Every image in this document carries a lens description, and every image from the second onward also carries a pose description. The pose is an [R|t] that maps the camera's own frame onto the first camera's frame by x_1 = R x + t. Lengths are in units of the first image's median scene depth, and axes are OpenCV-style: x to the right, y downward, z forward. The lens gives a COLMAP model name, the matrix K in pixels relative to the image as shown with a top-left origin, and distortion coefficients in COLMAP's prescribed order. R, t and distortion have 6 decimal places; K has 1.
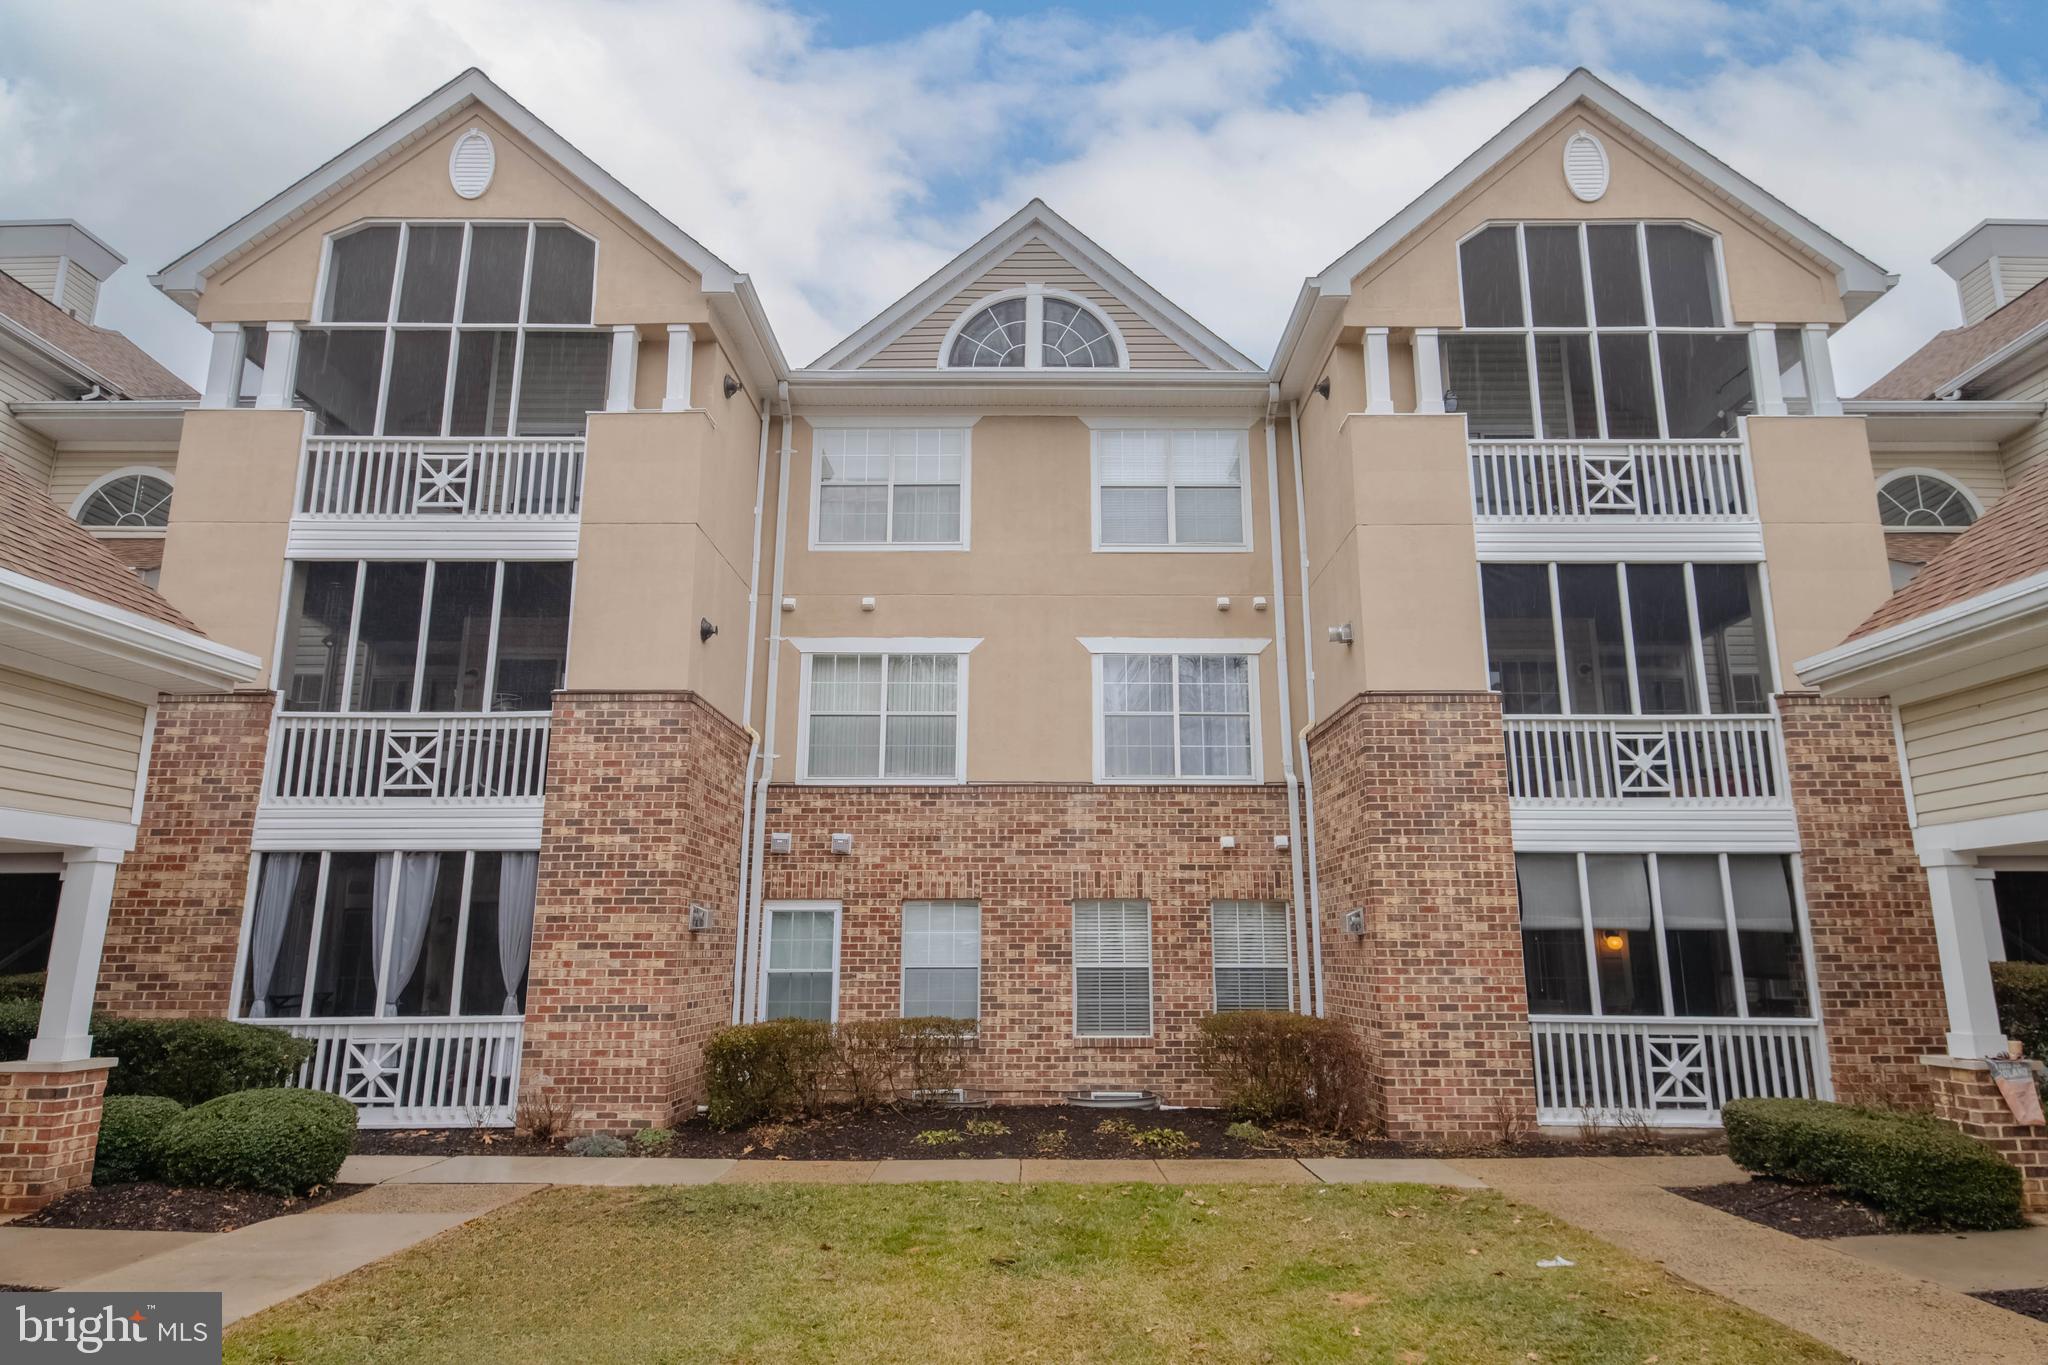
lens RADIAL K [[1188.5, 0, 1051.7], [0, 1188.5, 690.6], [0, 0, 1]] dist [0.012430, -0.000475]
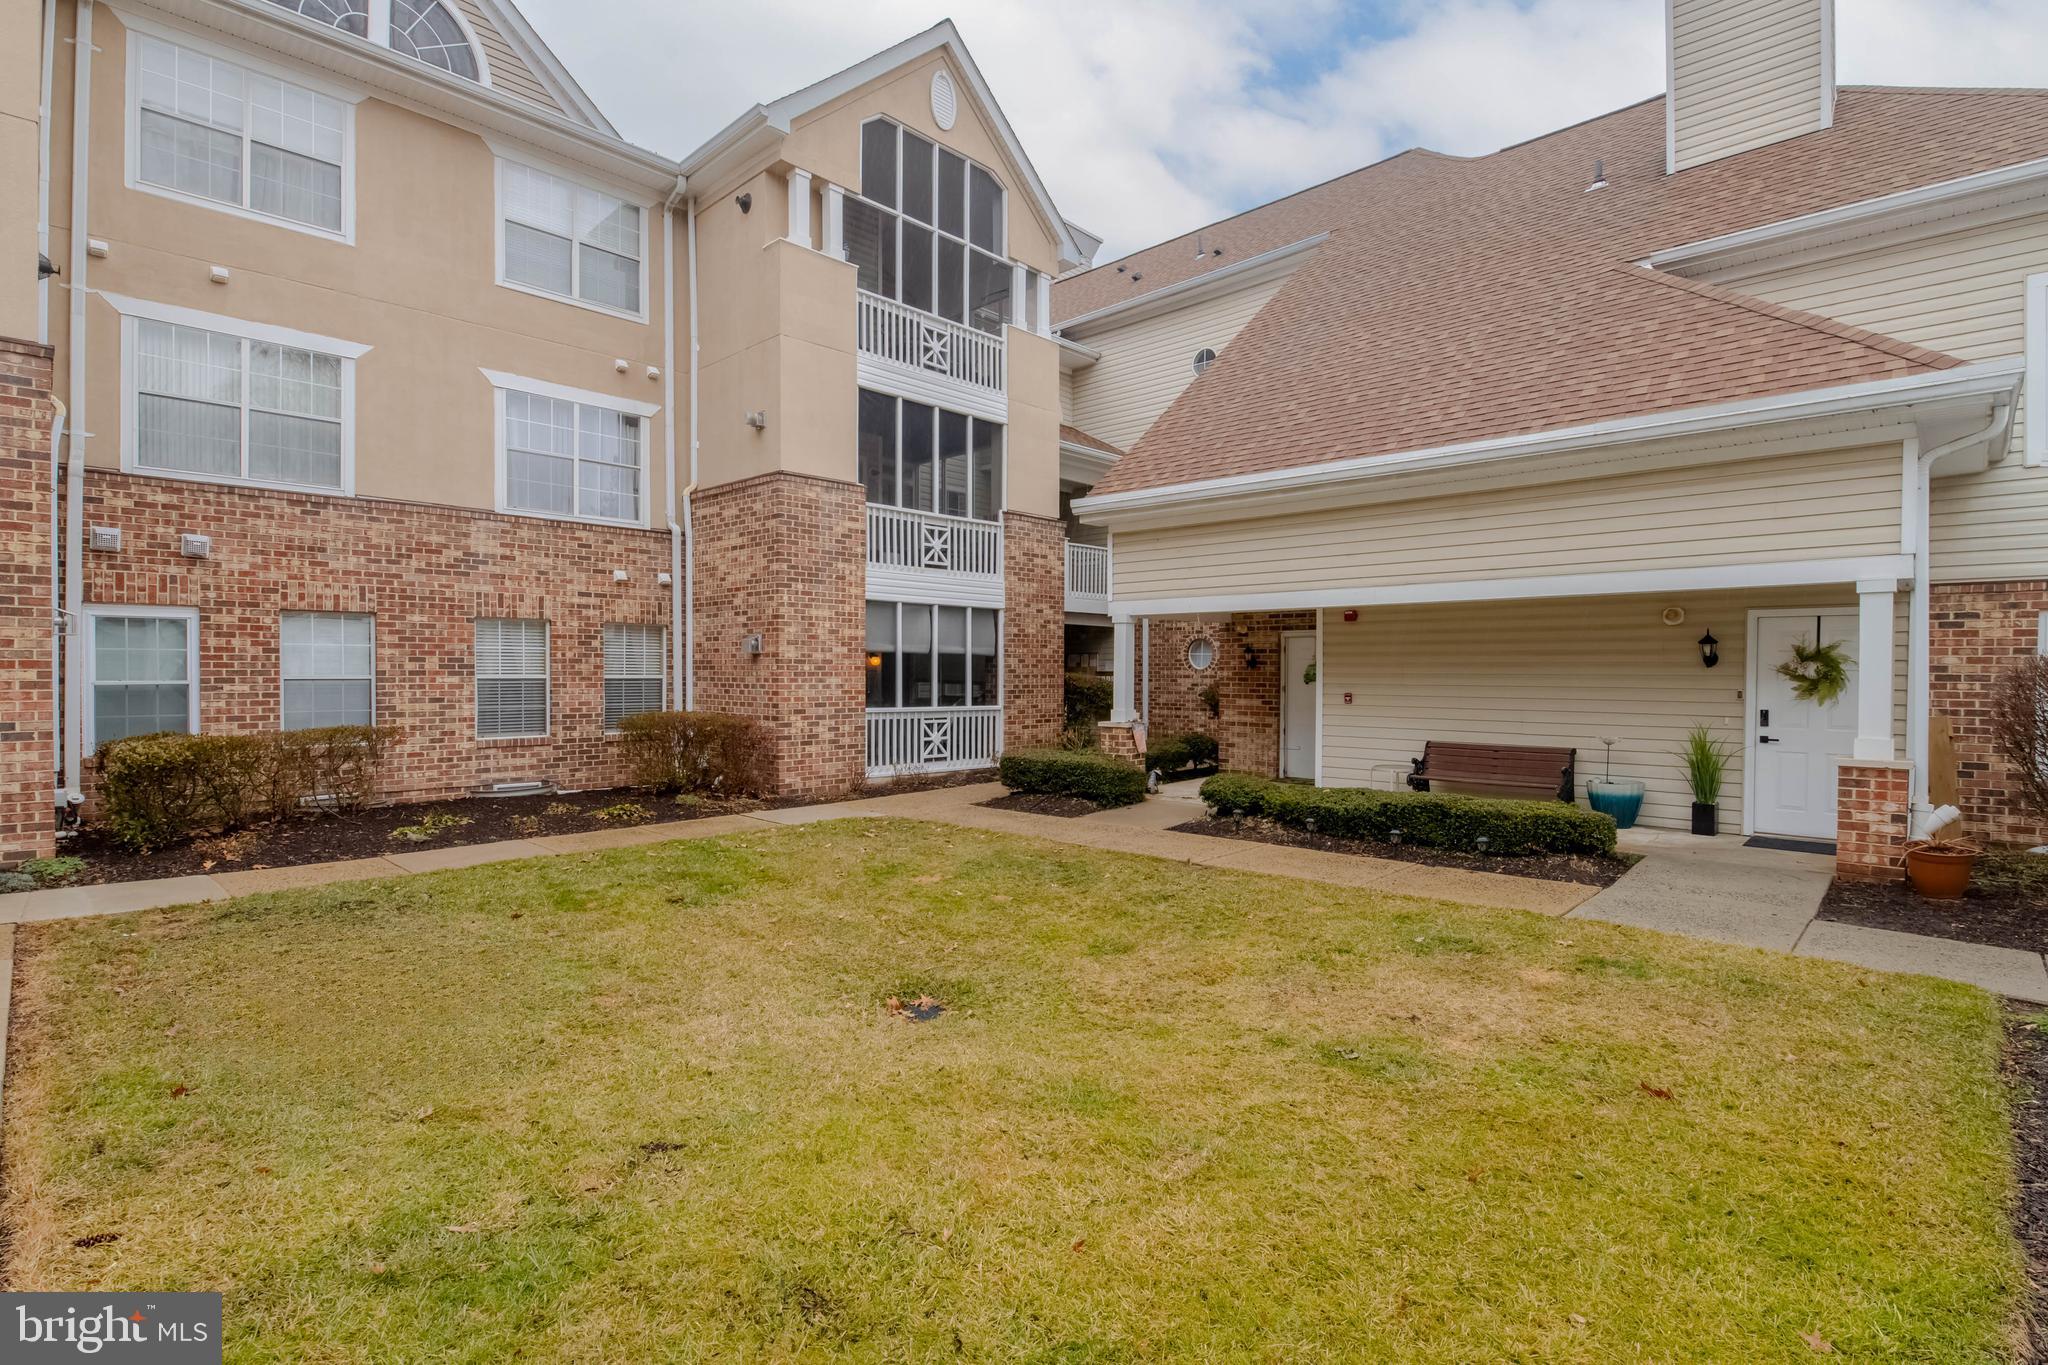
lens RADIAL K [[964.0, 0, 1024.0], [0, 964.0, 682.5], [0, 0, 1]] dist [0.002048, -0.008642]
pose [[0.699397, -0.005536, 0.714712, -0.265478], [-0.159631, 0.973501, 0.163751, 0.009807], [-0.696679, -0.228617, 0.679980, 0.041608]]
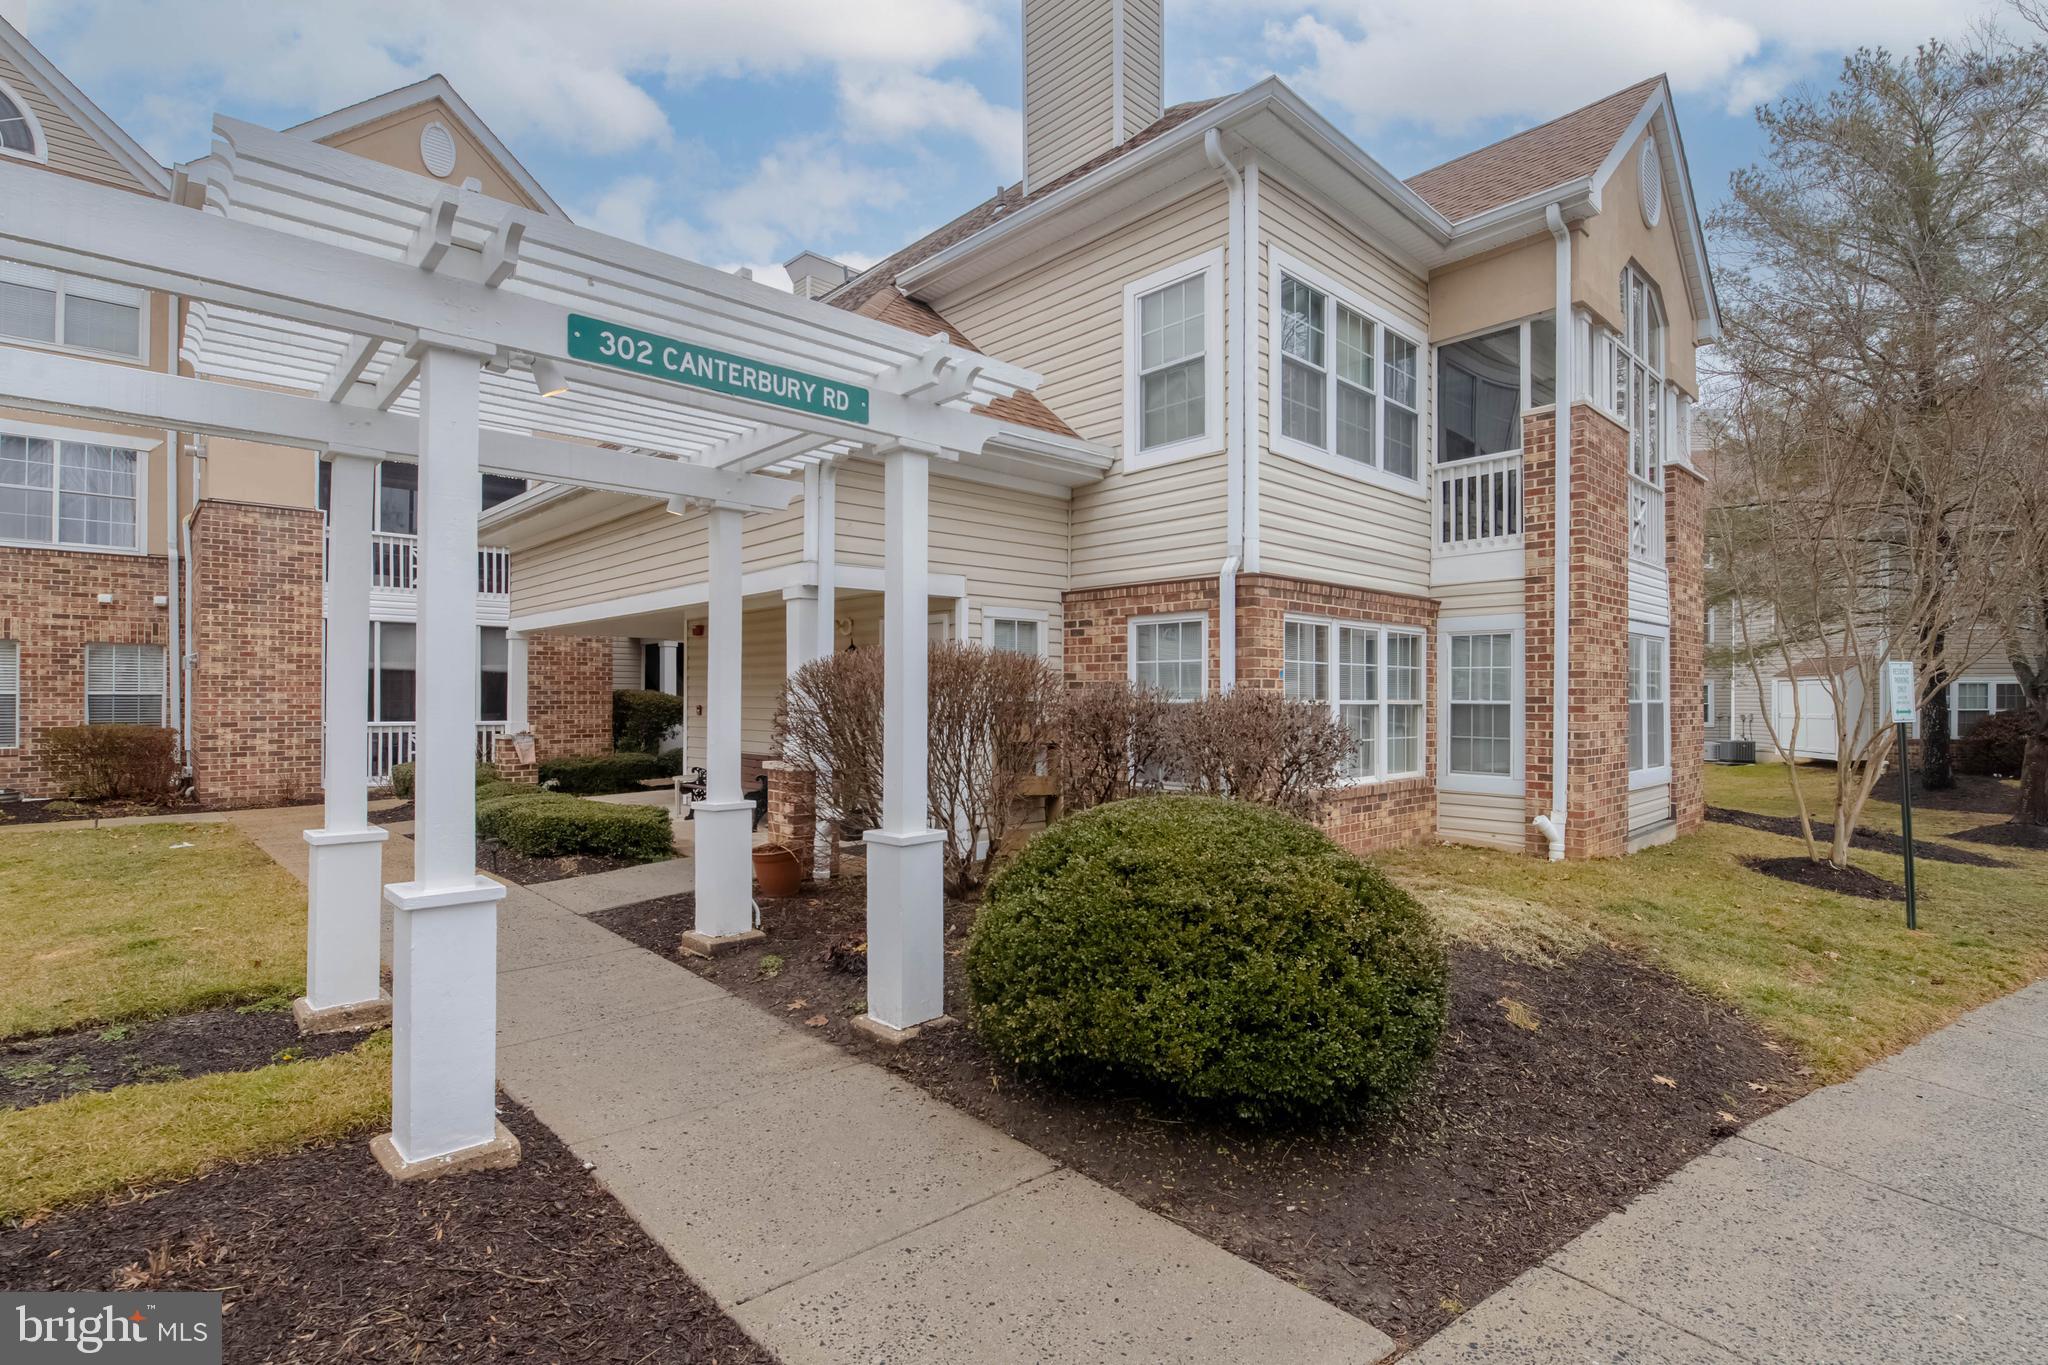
lens RADIAL K [[964.0, 0, 1024.0], [0, 964.0, 682.5], [0, 0, 1]] dist [0.002048, -0.008642]
pose [[0.736557, 0.009743, 0.676305, 0.184101], [-0.148187, 0.977928, 0.147302, -0.083741], [-0.659942, -0.208716, 0.721744, -0.419979]]
